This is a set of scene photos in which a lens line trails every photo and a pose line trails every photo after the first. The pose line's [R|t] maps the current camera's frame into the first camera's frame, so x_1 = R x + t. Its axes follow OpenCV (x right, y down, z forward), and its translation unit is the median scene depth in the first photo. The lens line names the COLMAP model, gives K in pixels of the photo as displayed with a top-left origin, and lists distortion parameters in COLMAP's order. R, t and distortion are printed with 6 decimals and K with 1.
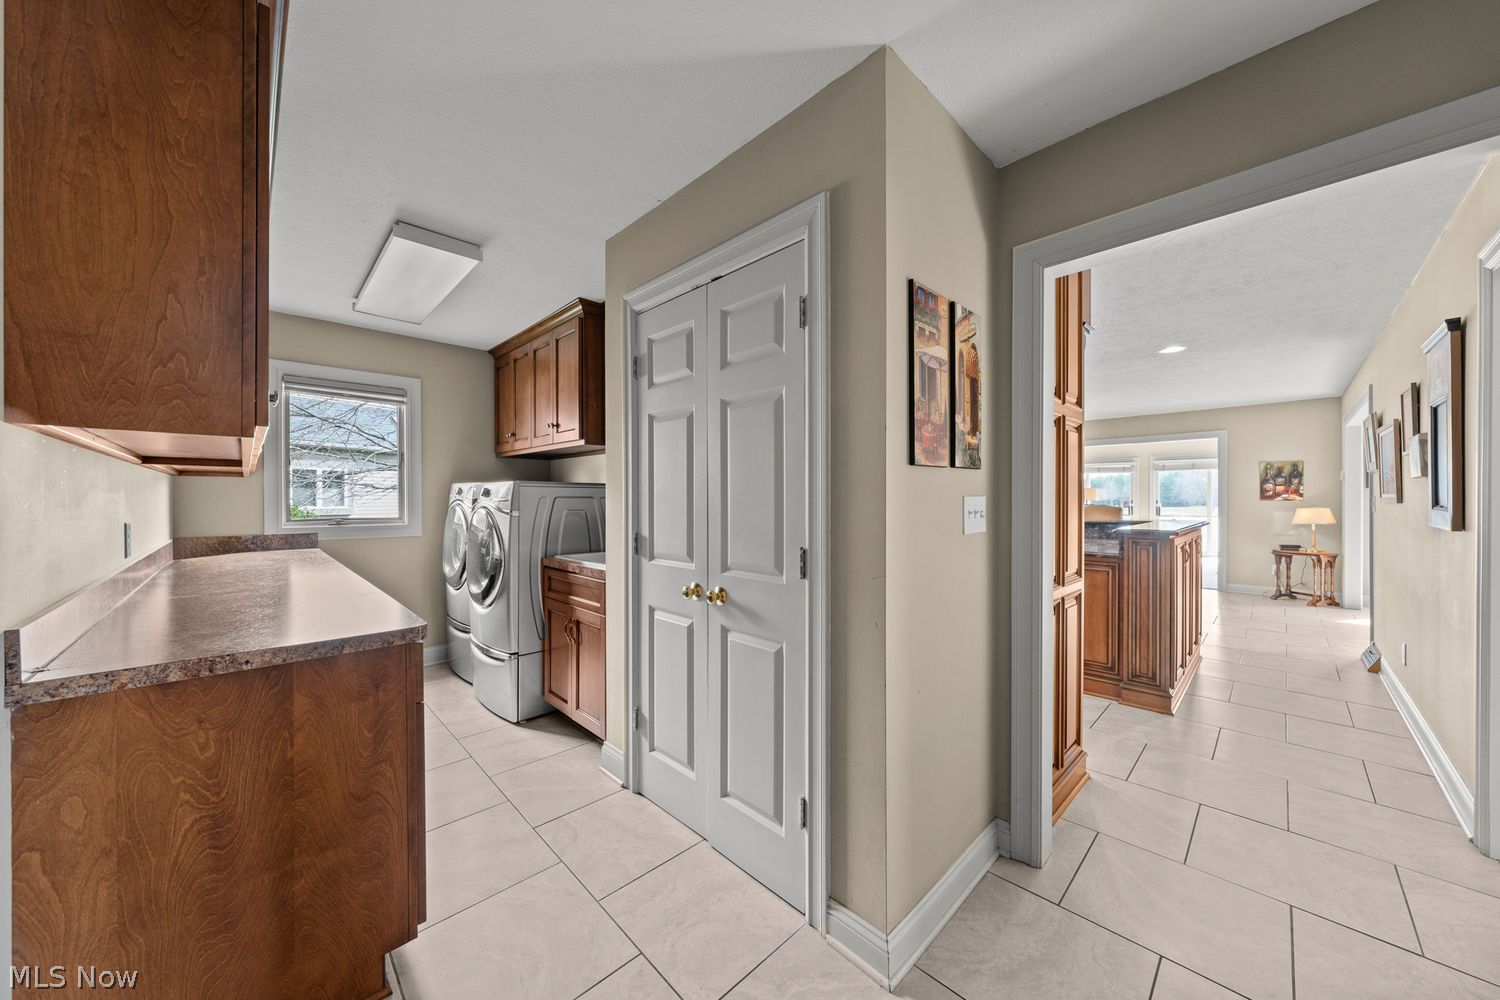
lens RADIAL K [[527.7, 0, 750.1], [0, 527.7, 499.1], [0, 0, 1]] dist [0.001381, 0.000198]
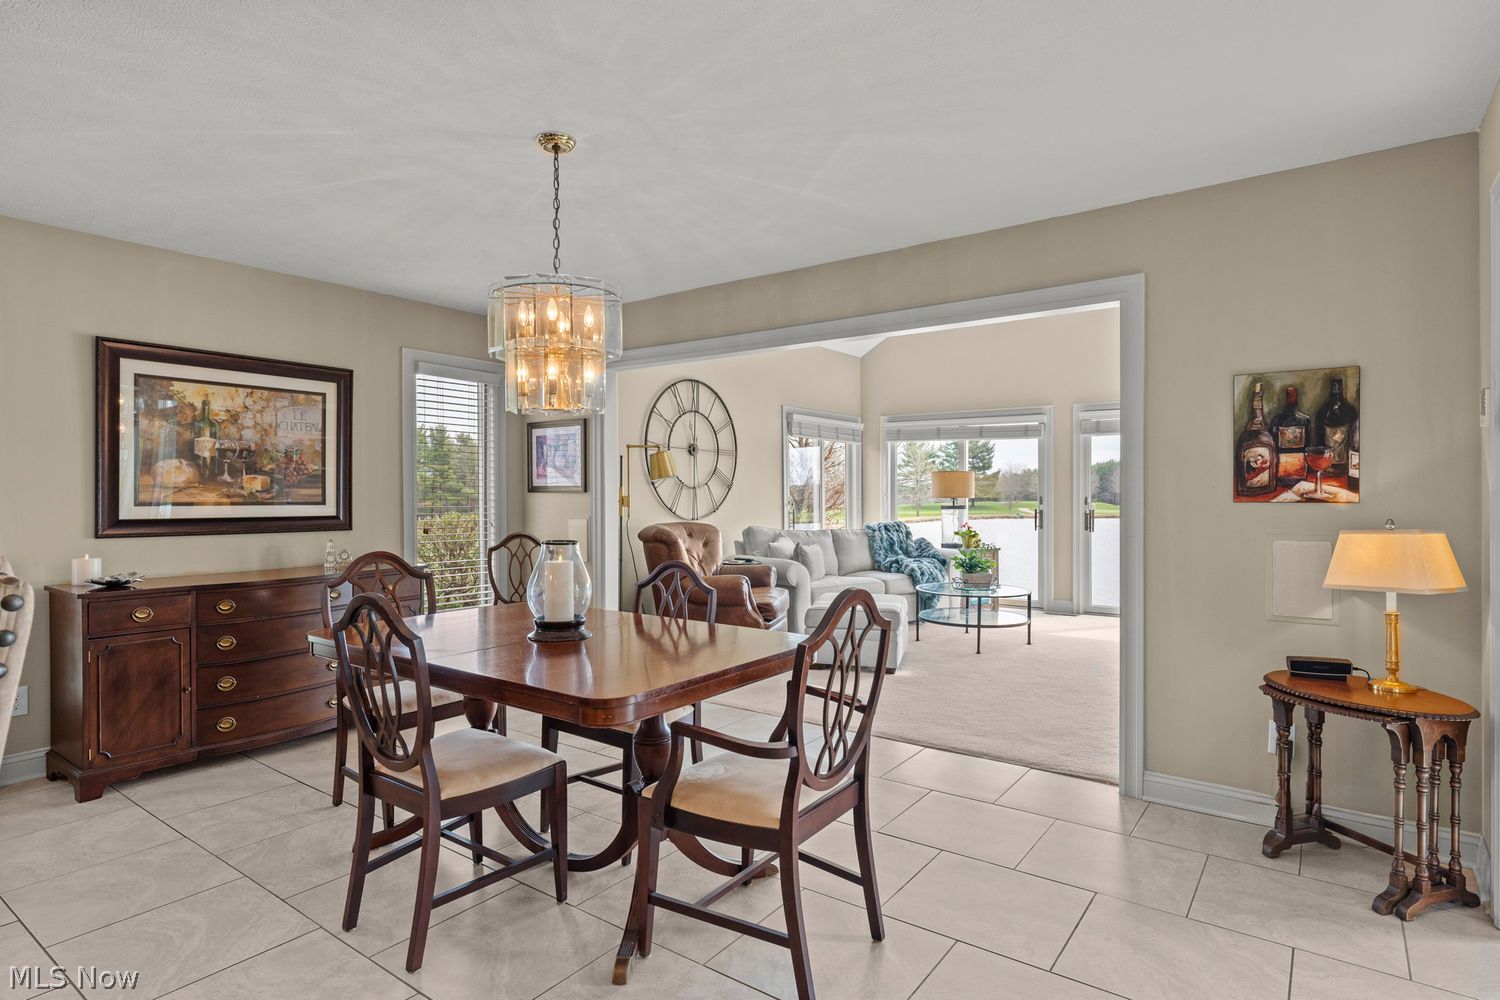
lens RADIAL K [[793.8, 0, 749.9], [0, 793.8, 499.3], [0, 0, 1]] dist [0.001892, -0.000146]
pose [[0.987759, -0.007000, 0.155828, 0.647379], [0.005780, 0.999949, 0.008283, -0.004877], [-0.155878, -0.007281, 0.987750, 0.620615]]
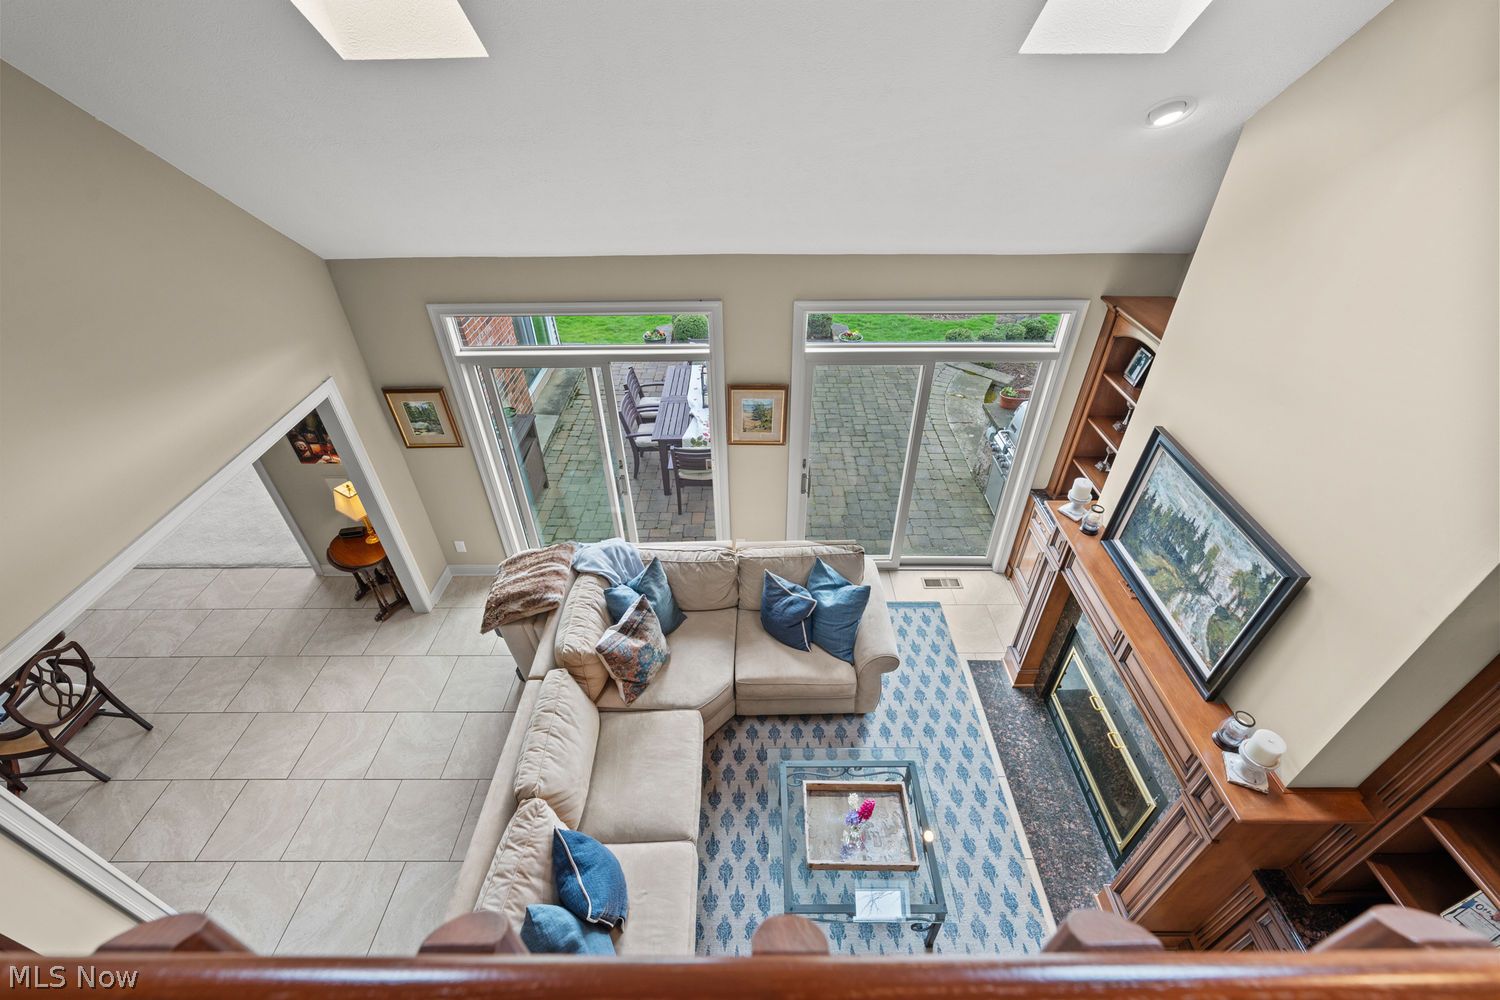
lens RADIAL K [[632.9, 0, 745.0], [0, 632.9, 492.1], [0, 0, 1]] dist [0.004125, -0.001047]
pose [[0.702558, -0.430153, 0.566904, 0.929118], [0.012895, 0.804196, 0.594224, -0.418814], [-0.711510, -0.410167, 0.570541, 0.203491]]
